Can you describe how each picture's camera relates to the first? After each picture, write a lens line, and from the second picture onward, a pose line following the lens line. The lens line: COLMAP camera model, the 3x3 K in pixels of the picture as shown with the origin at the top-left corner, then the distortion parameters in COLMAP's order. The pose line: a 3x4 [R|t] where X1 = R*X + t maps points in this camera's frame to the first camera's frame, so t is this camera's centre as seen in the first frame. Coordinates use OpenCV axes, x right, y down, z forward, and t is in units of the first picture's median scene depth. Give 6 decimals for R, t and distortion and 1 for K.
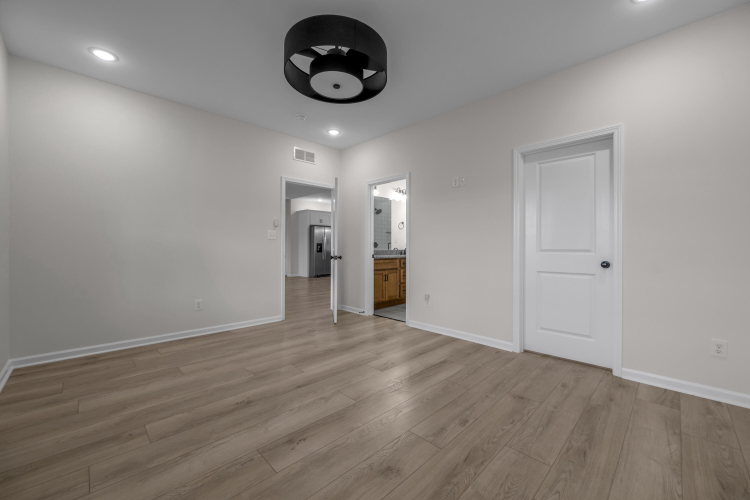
lens RADIAL K [[316.0, 0, 371.5], [0, 316.0, 250.5], [0, 0, 1]] dist [-0.003965, 0.000960]
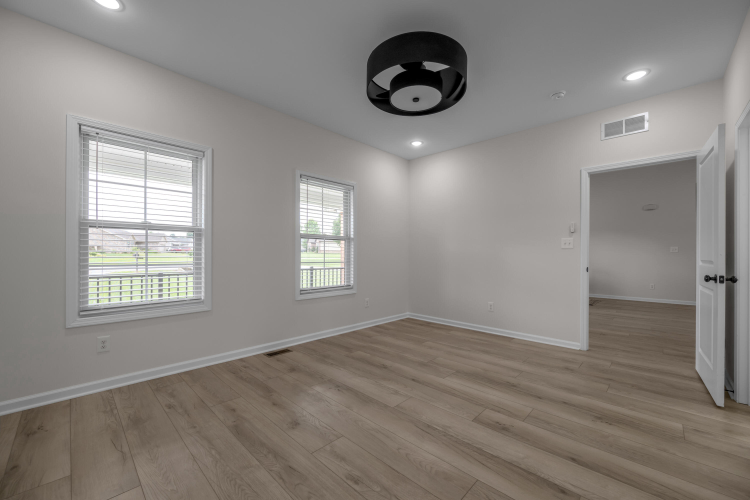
lens RADIAL K [[301.9, 0, 374.5], [0, 301.9, 258.9], [0, 0, 1]] dist [-0.005752, -0.000285]
pose [[-0.007493, 0.005660, -0.999956, 0.848641], [-0.019003, 0.999803, 0.005801, -0.005547], [0.999791, 0.019045, -0.007384, 0.857862]]
